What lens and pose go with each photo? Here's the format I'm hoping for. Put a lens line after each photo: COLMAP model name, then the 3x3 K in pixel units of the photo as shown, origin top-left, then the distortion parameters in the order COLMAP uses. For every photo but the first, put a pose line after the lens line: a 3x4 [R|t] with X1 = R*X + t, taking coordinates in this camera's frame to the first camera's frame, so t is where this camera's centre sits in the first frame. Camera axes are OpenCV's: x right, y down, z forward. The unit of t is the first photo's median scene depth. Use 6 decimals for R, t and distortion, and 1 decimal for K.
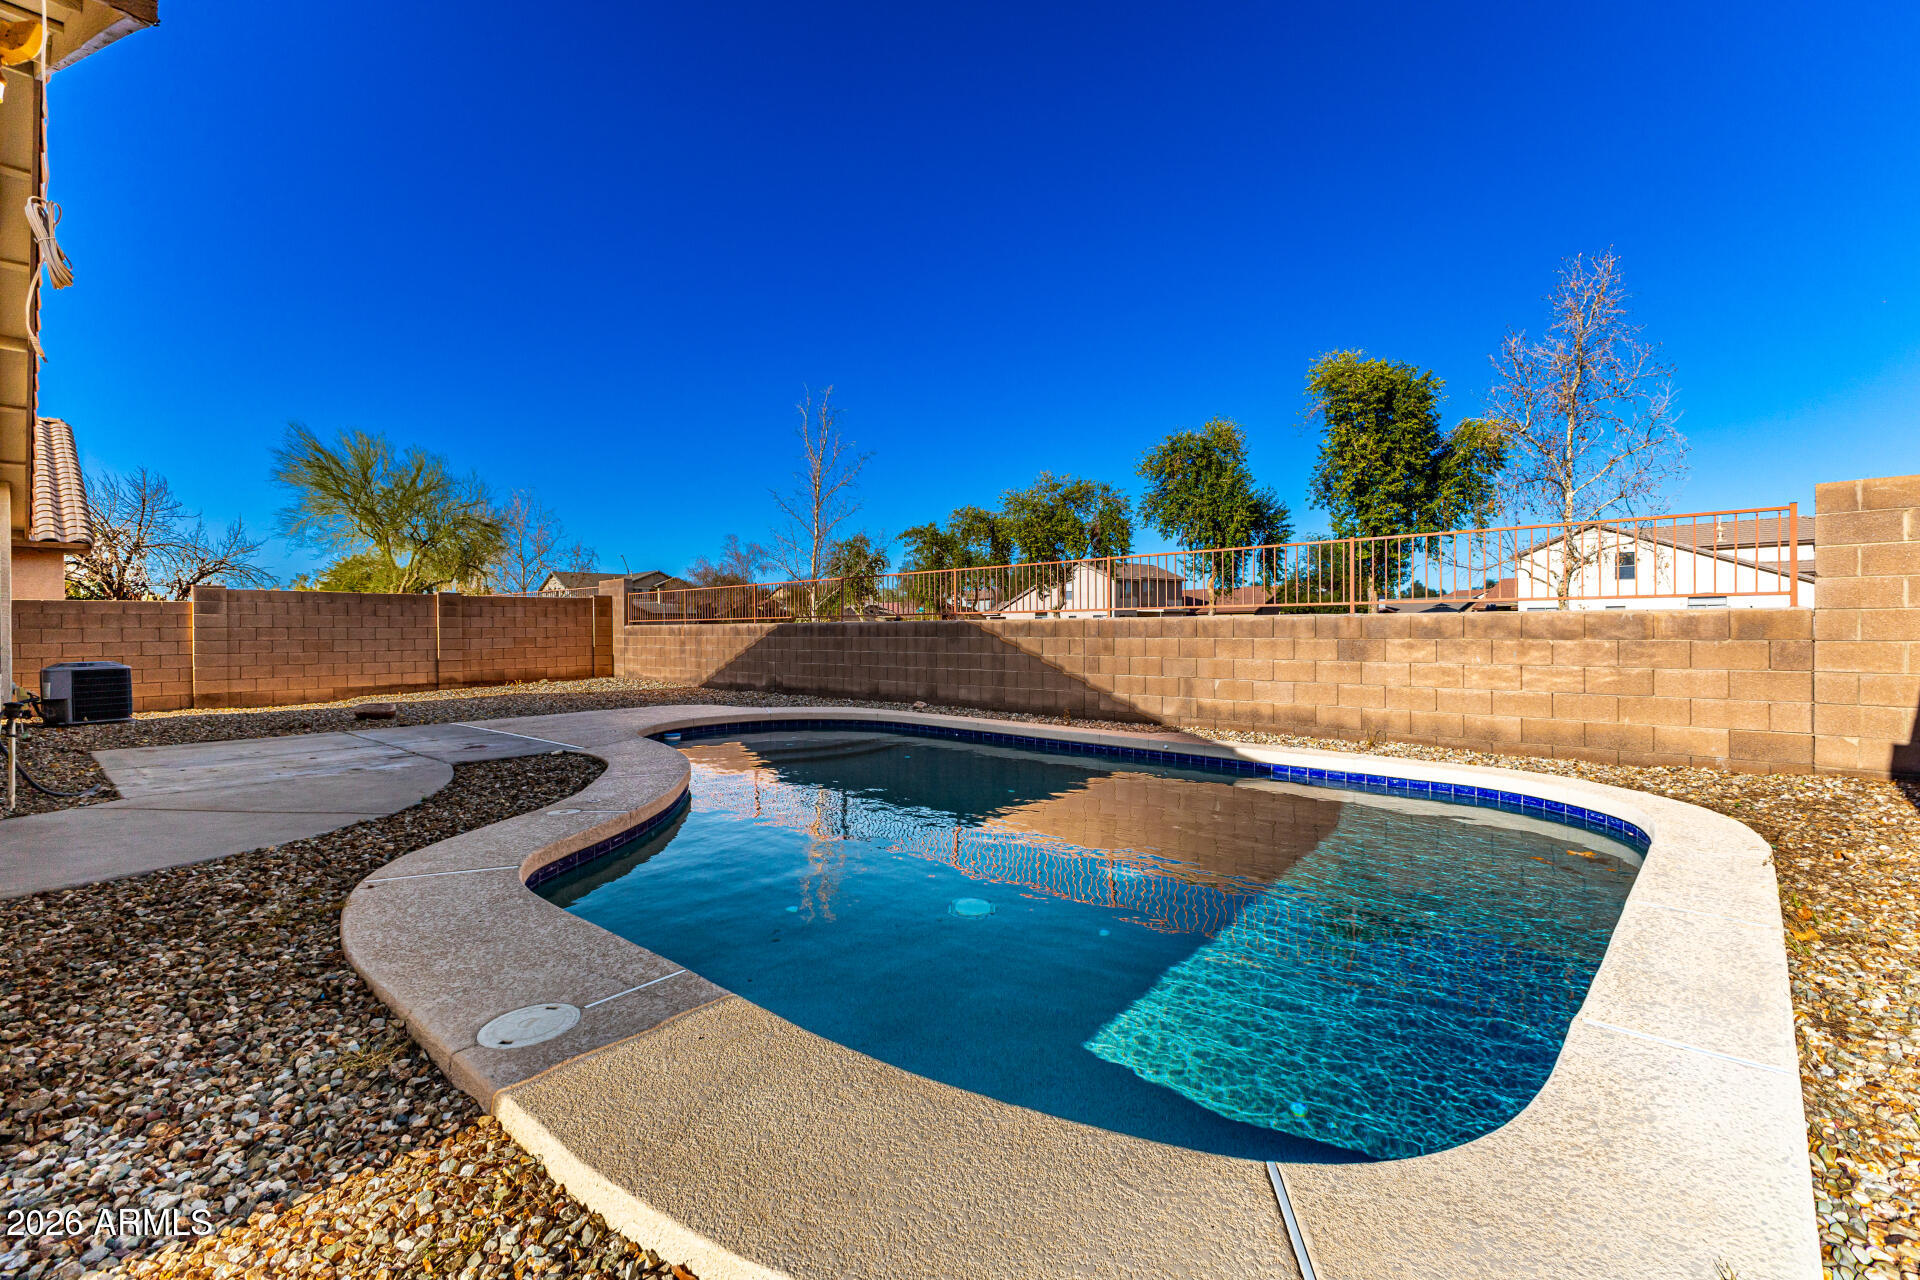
lens RADIAL K [[831.0, 0, 964.9], [0, 831.0, 632.5], [0, 0, 1]] dist [0.010858, -0.001021]
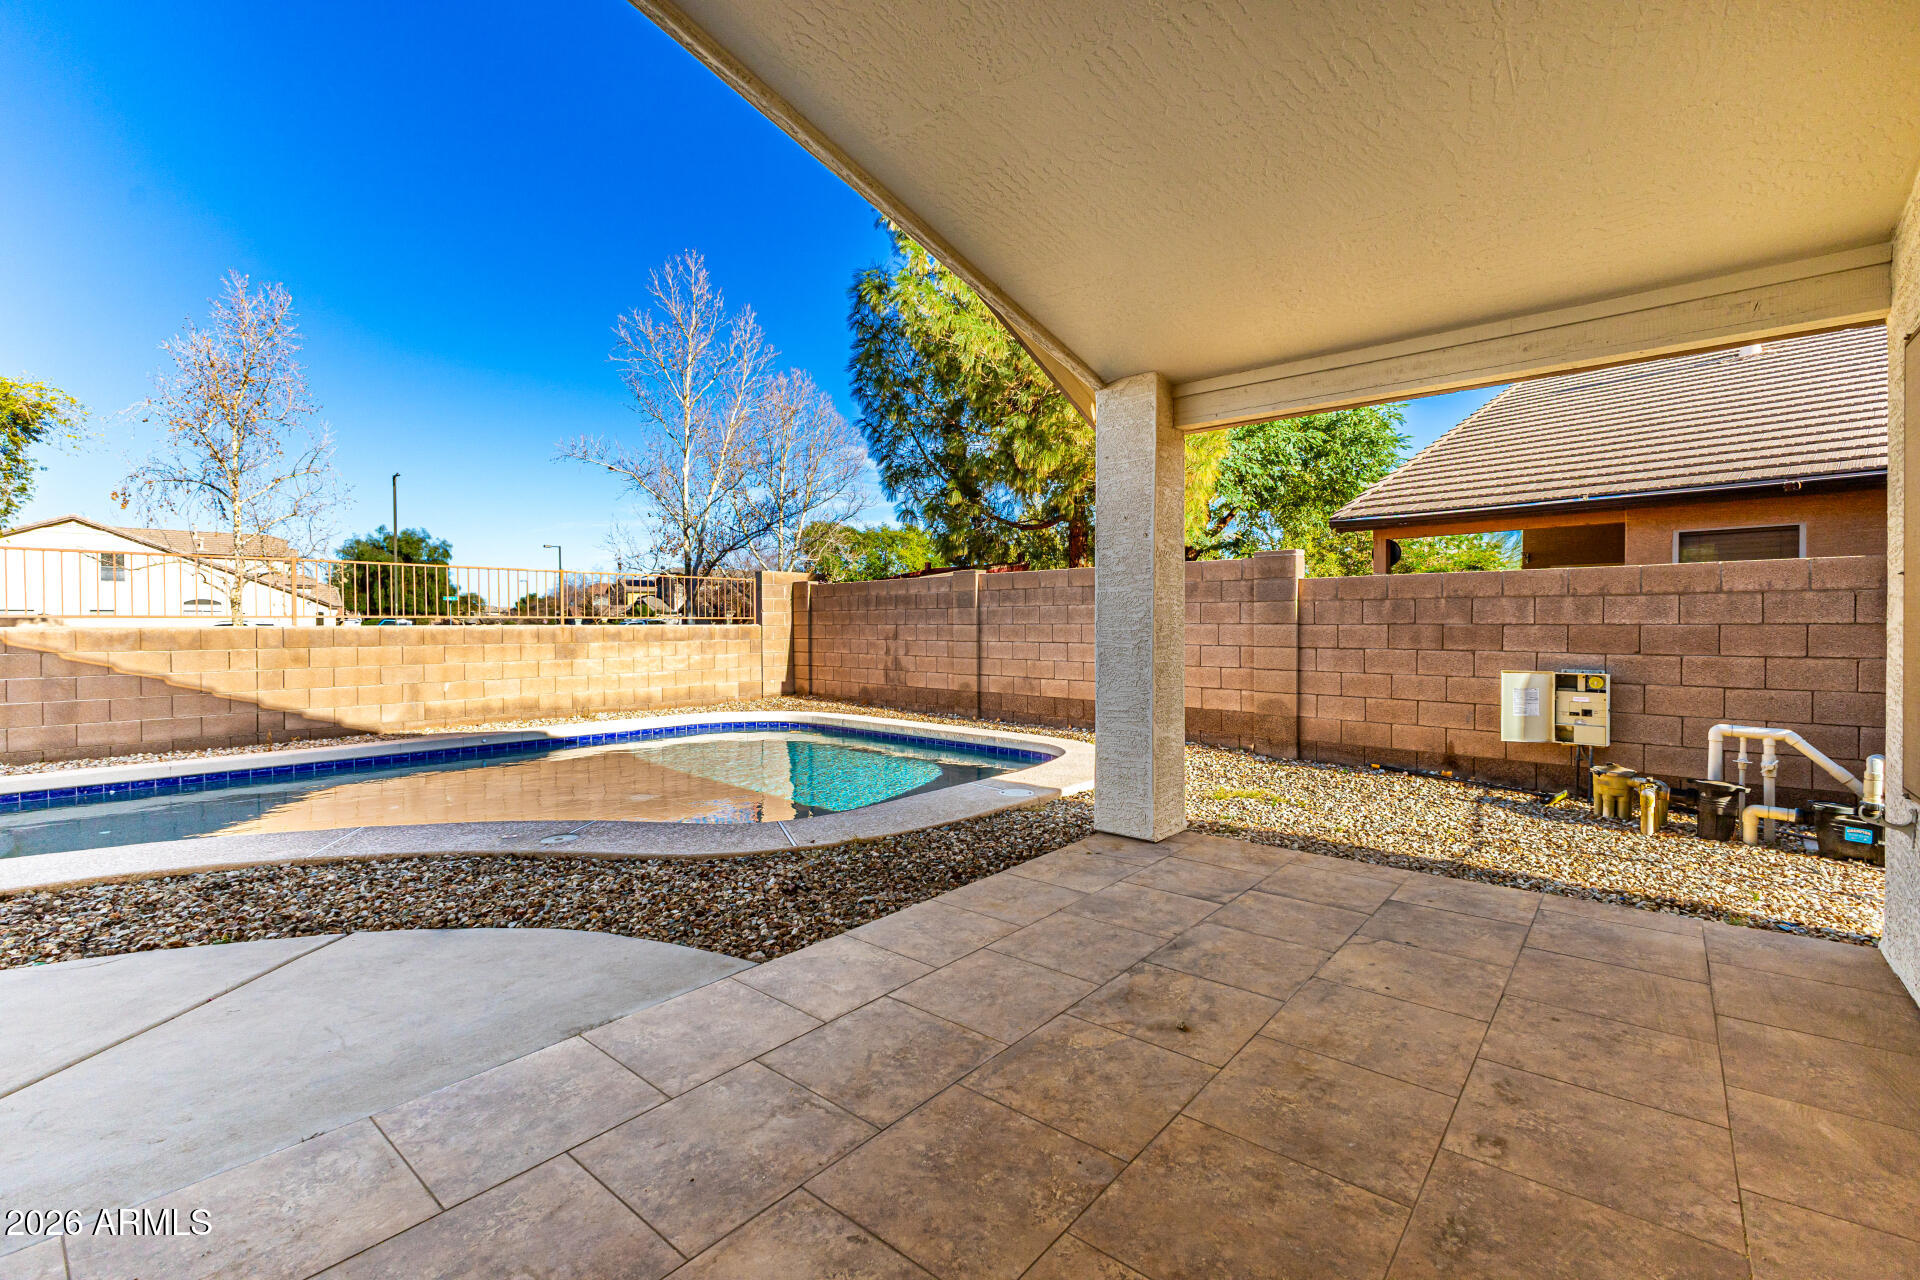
lens RADIAL K [[831.0, 0, 963.6], [0, 831.0, 635.1], [0, 0, 1]] dist [0.010858, -0.001021]
pose [[-0.015405, -0.009102, 0.999840, -0.890670], [0.007625, 0.999928, 0.009220, -0.013079], [-0.999852, 0.007766, -0.015334, 0.348078]]
